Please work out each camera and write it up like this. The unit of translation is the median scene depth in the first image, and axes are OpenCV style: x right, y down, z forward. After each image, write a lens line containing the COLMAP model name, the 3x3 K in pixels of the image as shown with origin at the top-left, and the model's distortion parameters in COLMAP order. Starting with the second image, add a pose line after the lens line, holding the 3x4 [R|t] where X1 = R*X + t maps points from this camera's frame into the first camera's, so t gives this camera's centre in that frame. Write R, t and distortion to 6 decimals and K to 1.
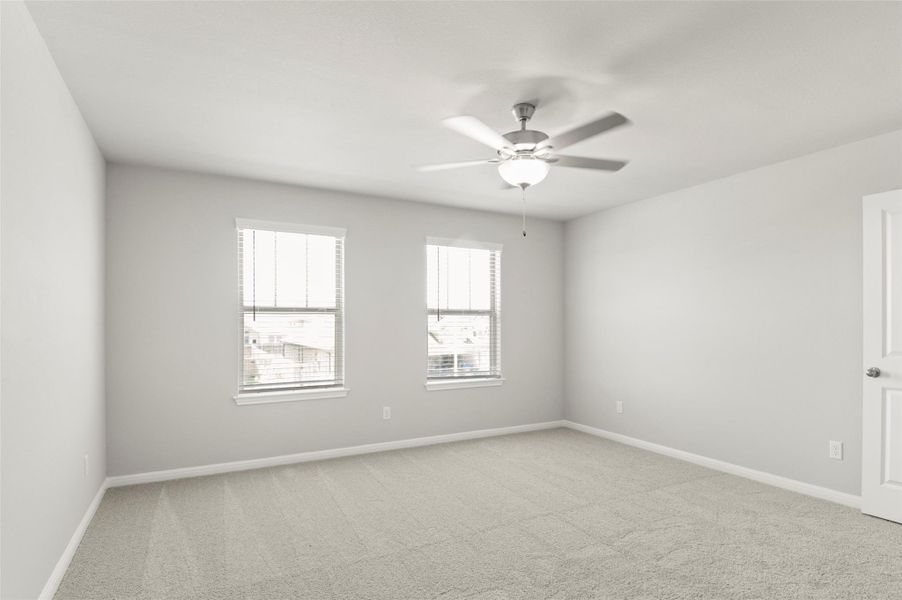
lens RADIAL K [[491.1, 0, 453.7], [0, 491.1, 312.0], [0, 0, 1]] dist [-0.002975, -0.000246]
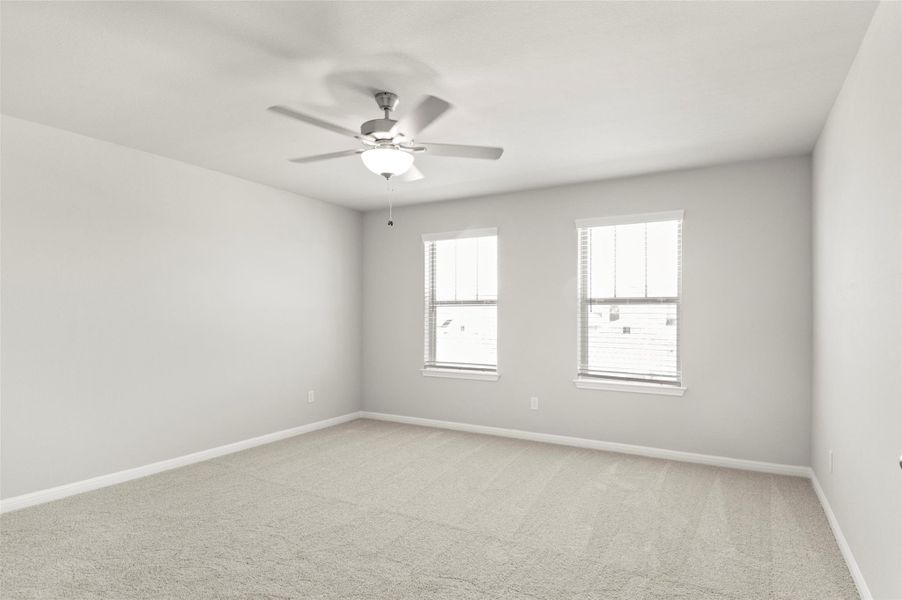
lens RADIAL K [[487.1, 0, 473.8], [0, 487.1, 310.6], [0, 0, 1]] dist [0.005677, -0.000180]
pose [[0.529992, -0.003965, -0.847993, 0.663903], [0.016000, 0.999858, 0.005325, 0.009117], [0.847852, -0.016390, 0.529980, 0.382476]]
